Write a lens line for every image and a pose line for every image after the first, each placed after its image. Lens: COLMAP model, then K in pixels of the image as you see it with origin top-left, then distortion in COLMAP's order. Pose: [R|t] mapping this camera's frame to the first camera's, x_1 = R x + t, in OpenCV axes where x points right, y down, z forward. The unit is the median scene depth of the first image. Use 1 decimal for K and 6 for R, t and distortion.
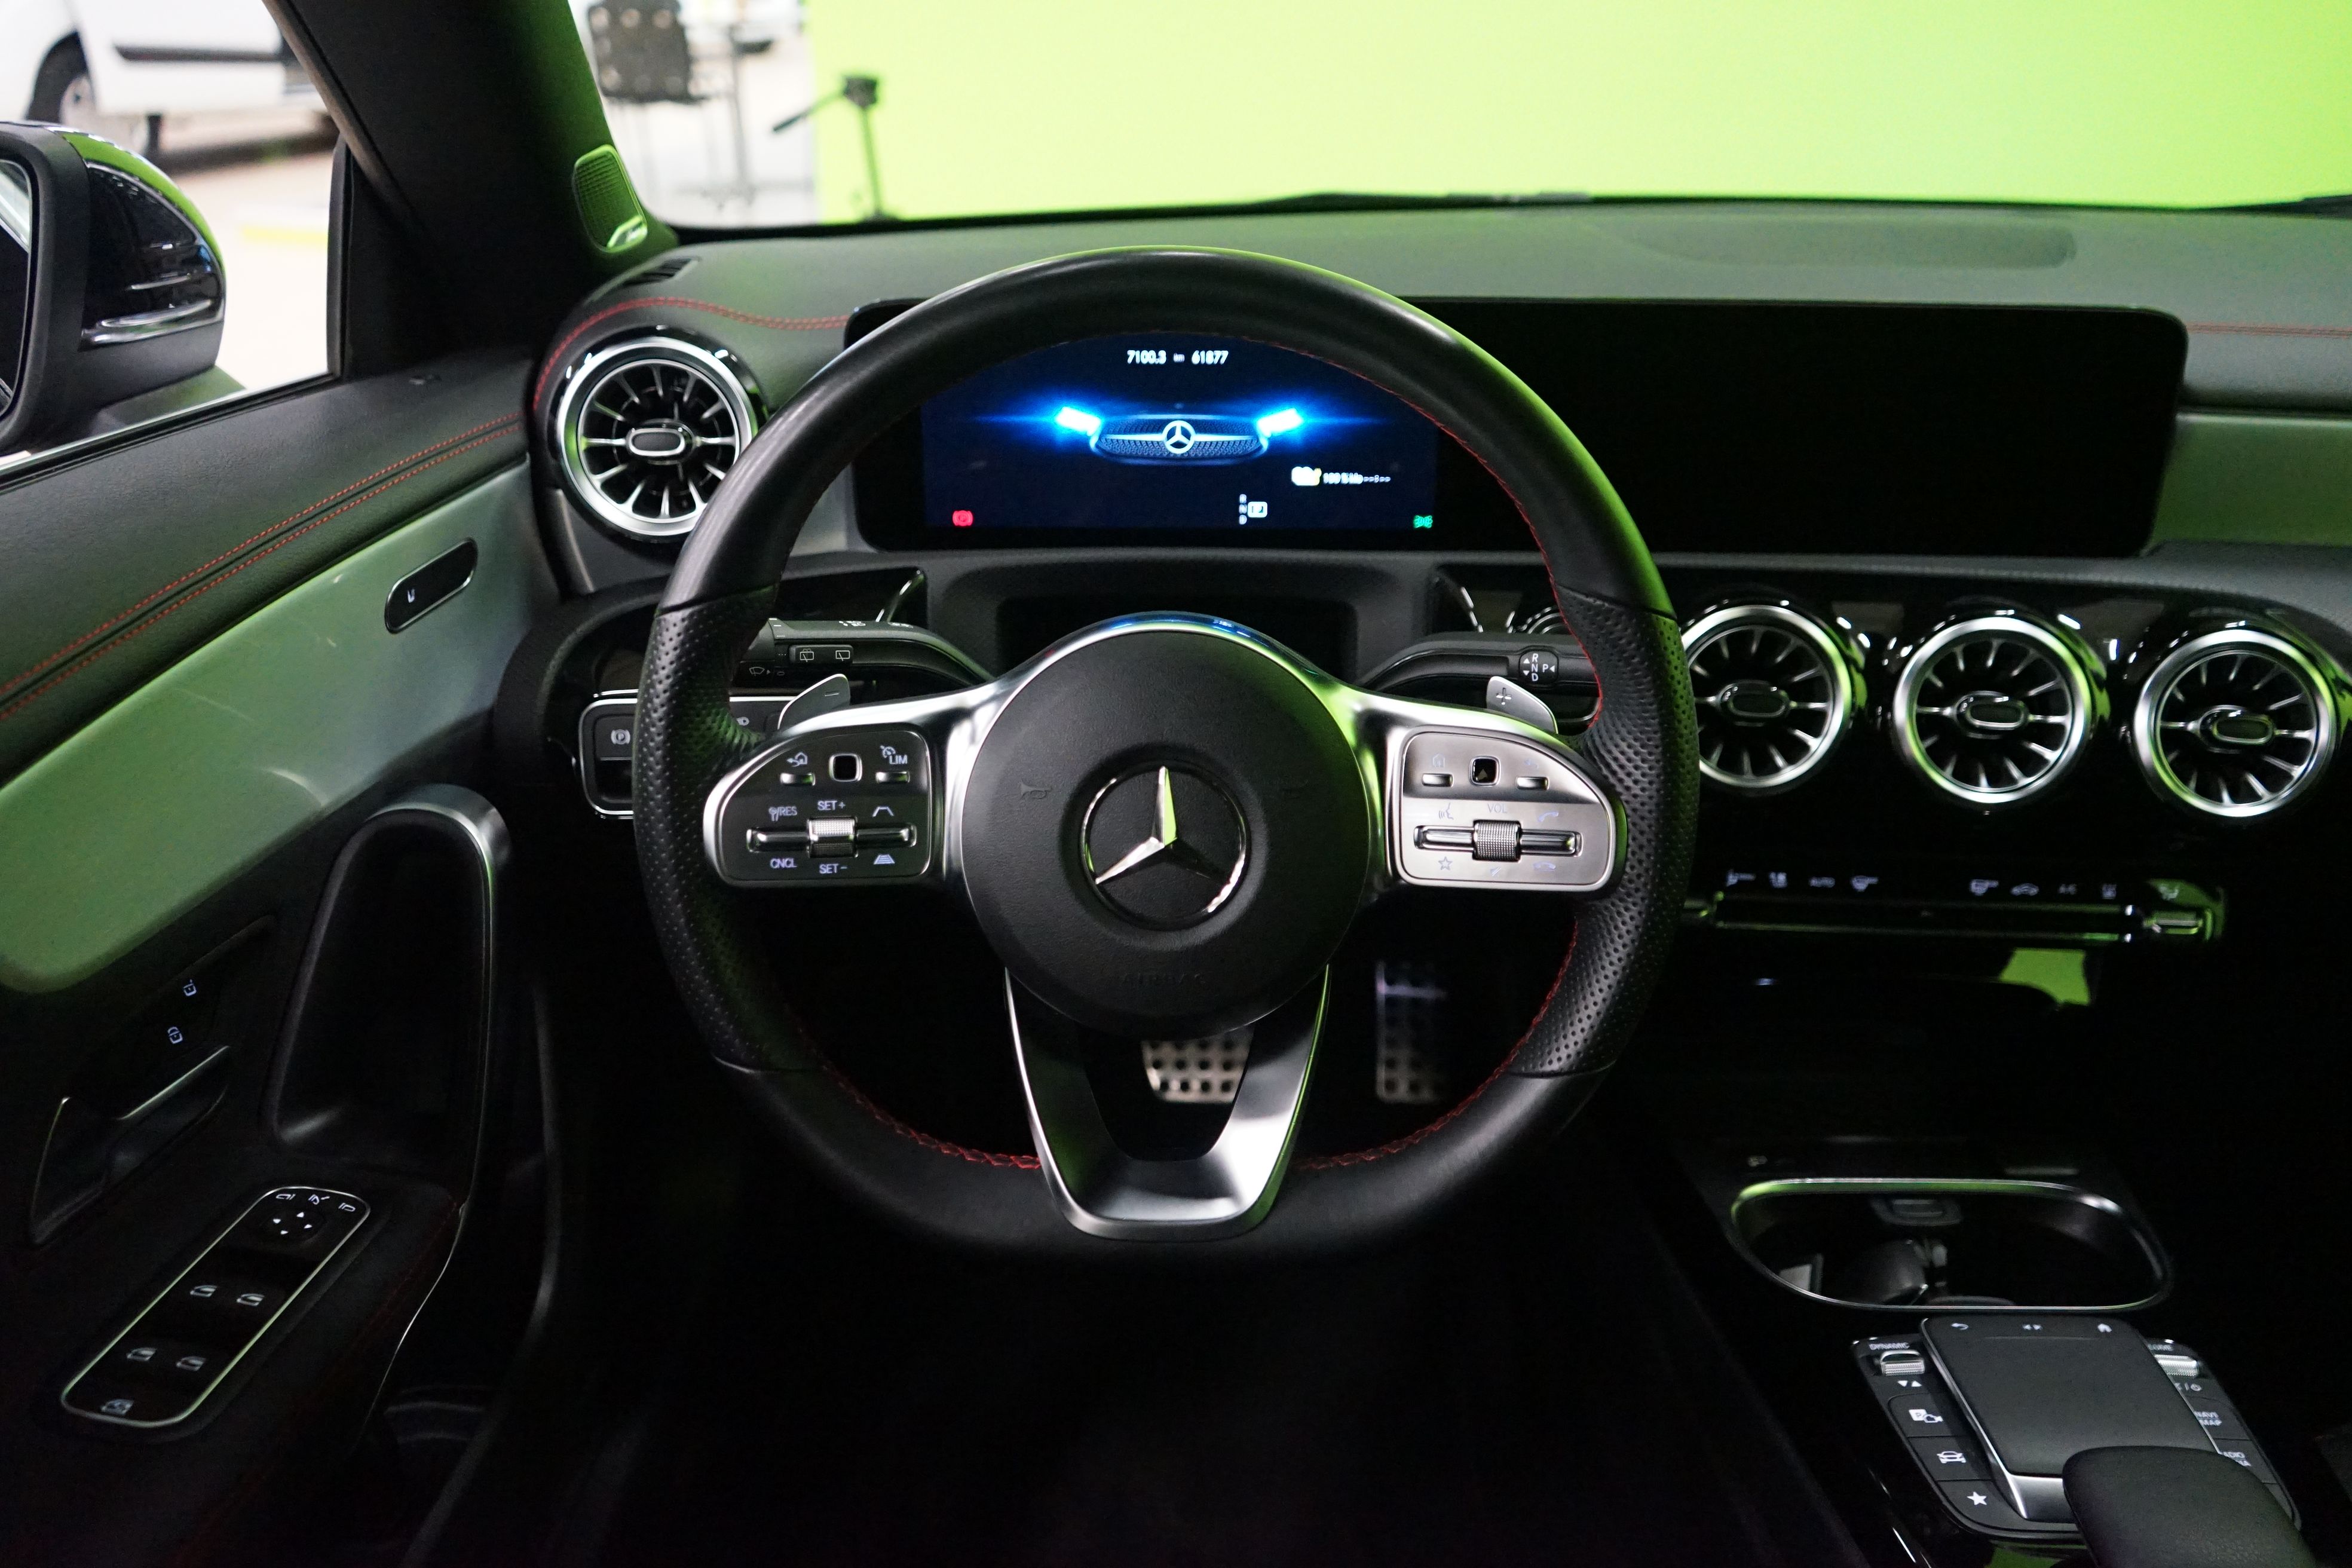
lens RADIAL K [[1931.6, 0, 1191.2], [0, 1931.6, 788.7], [0, 0, 1]] dist [-0.000634, 0.044301]
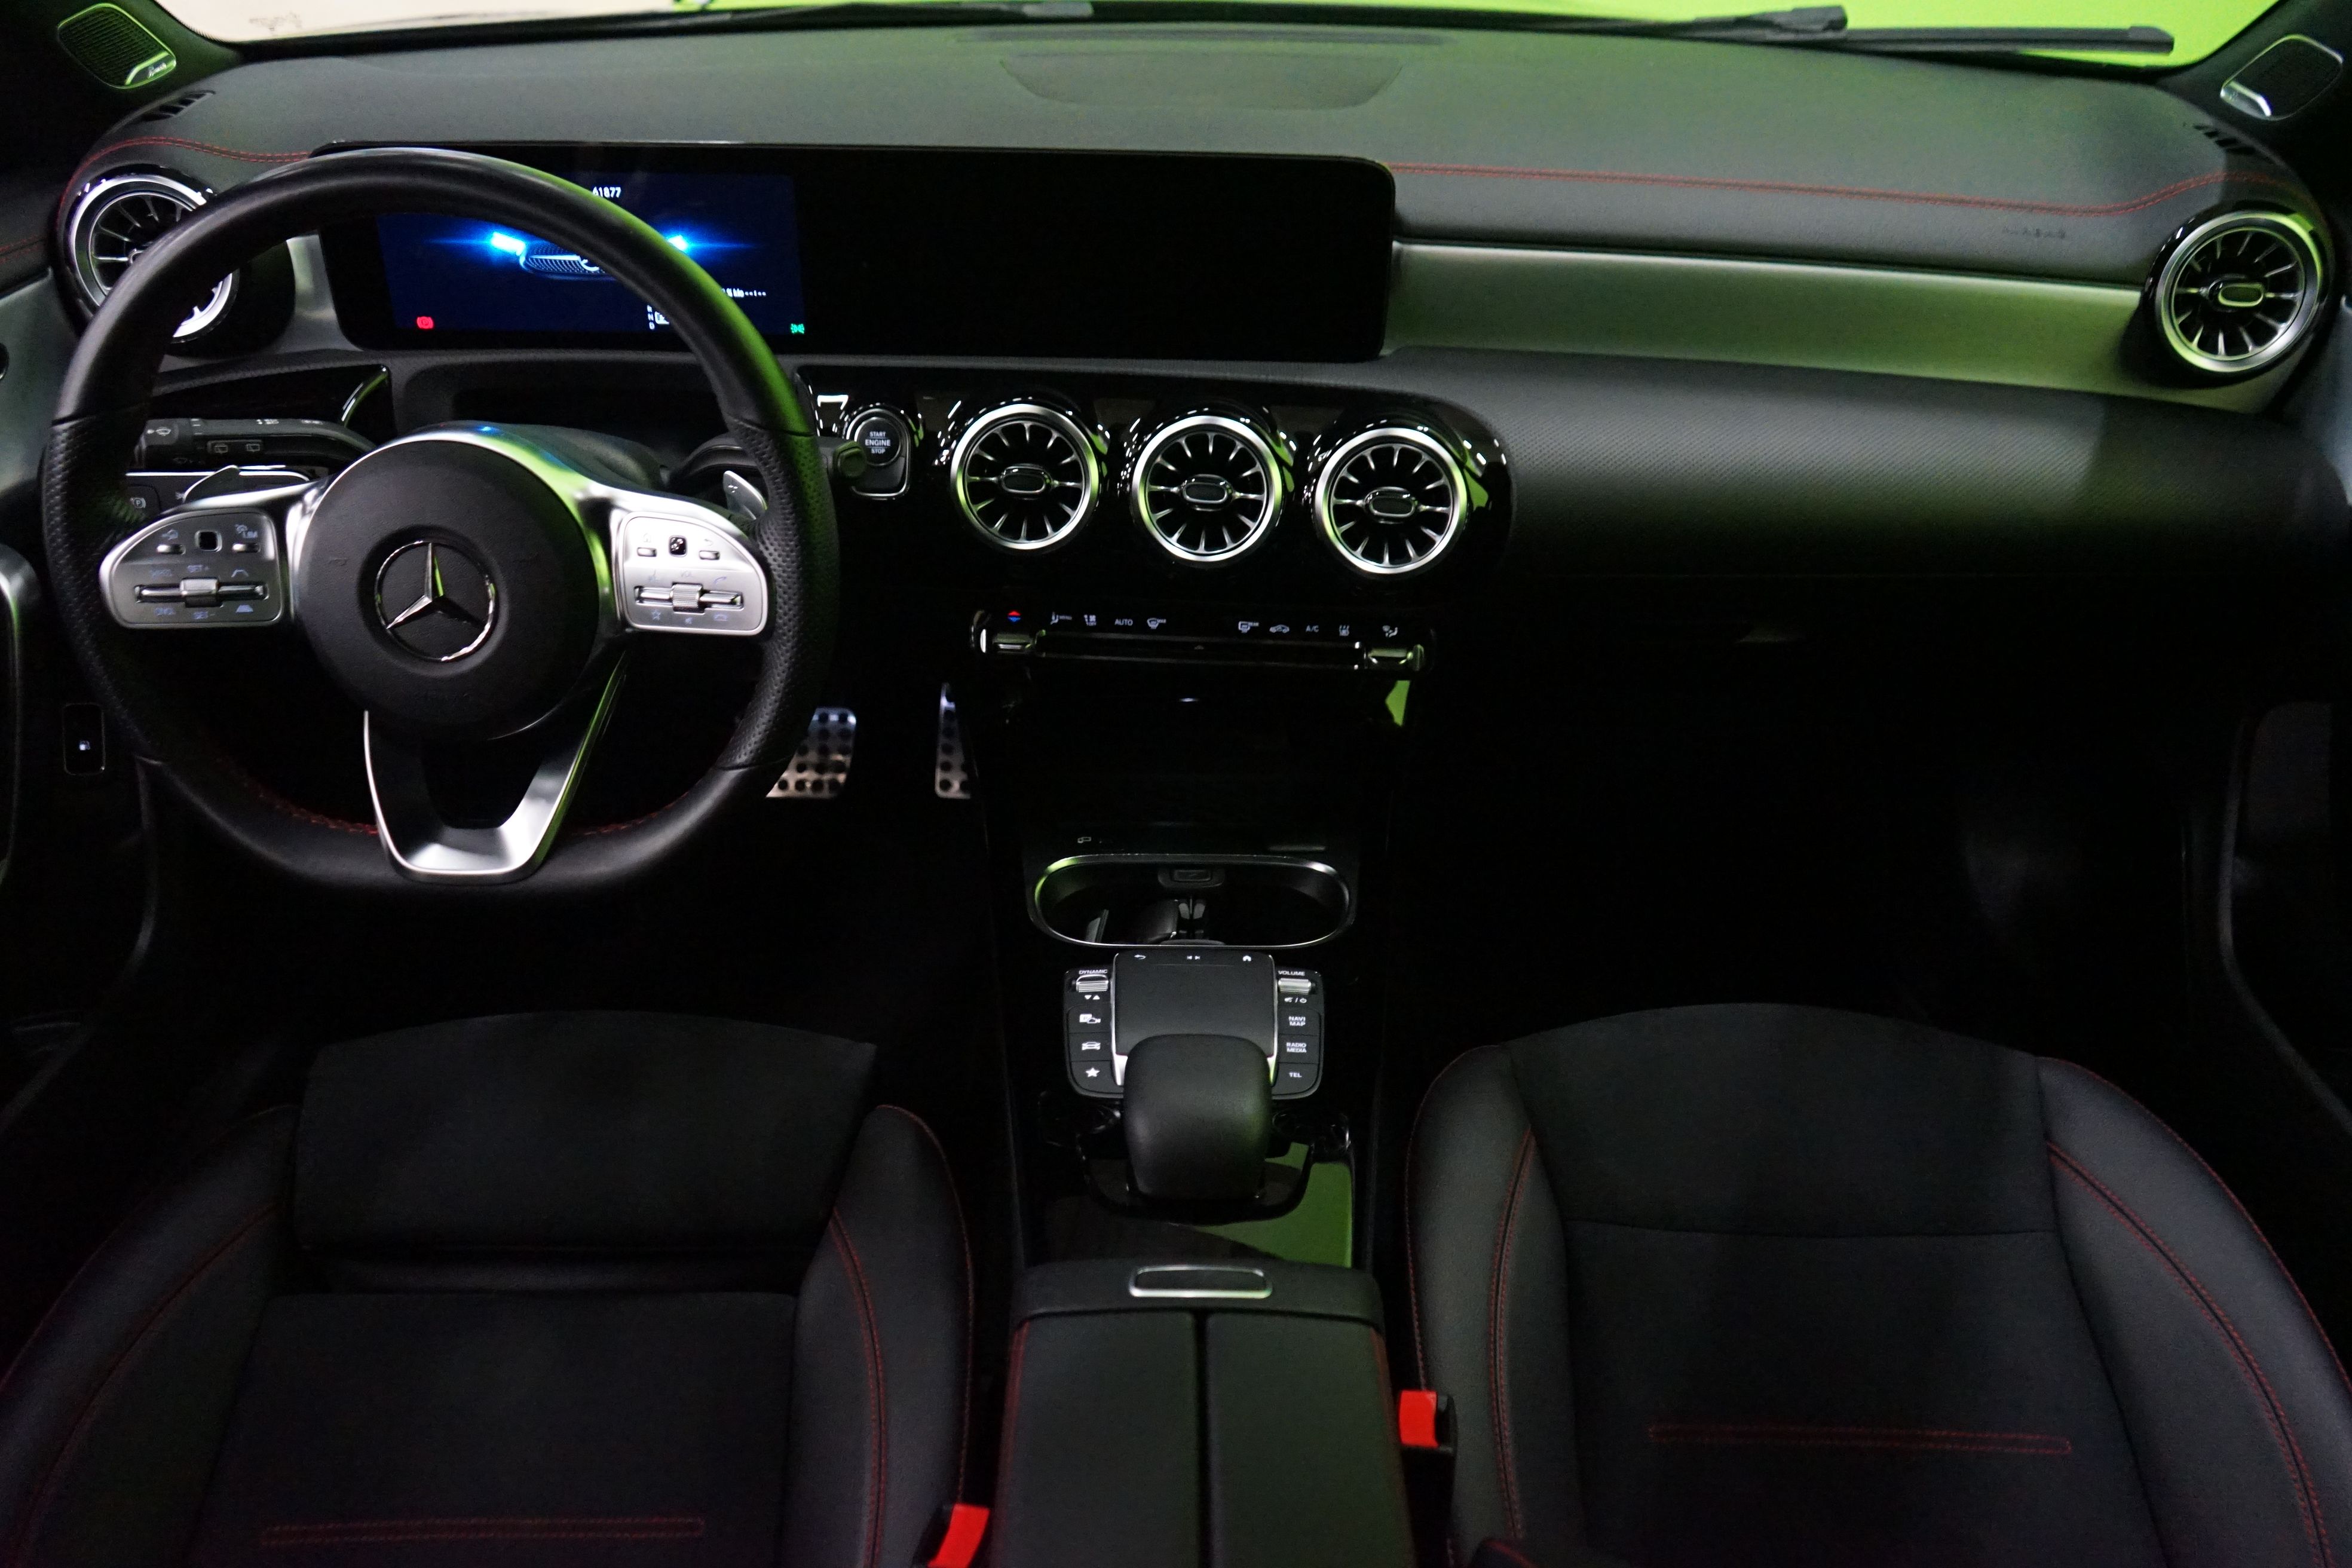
lens RADIAL K [[1931.6, 0, 1170.7], [0, 1931.6, 792.3], [0, 0, 1]] dist [-0.000634, 0.044301]
pose [[0.999985, 0.004526, -0.003117, 0.378262], [-0.004007, 0.988688, 0.149936, -0.032346], [0.003760, -0.149922, 0.988691, -0.274354]]
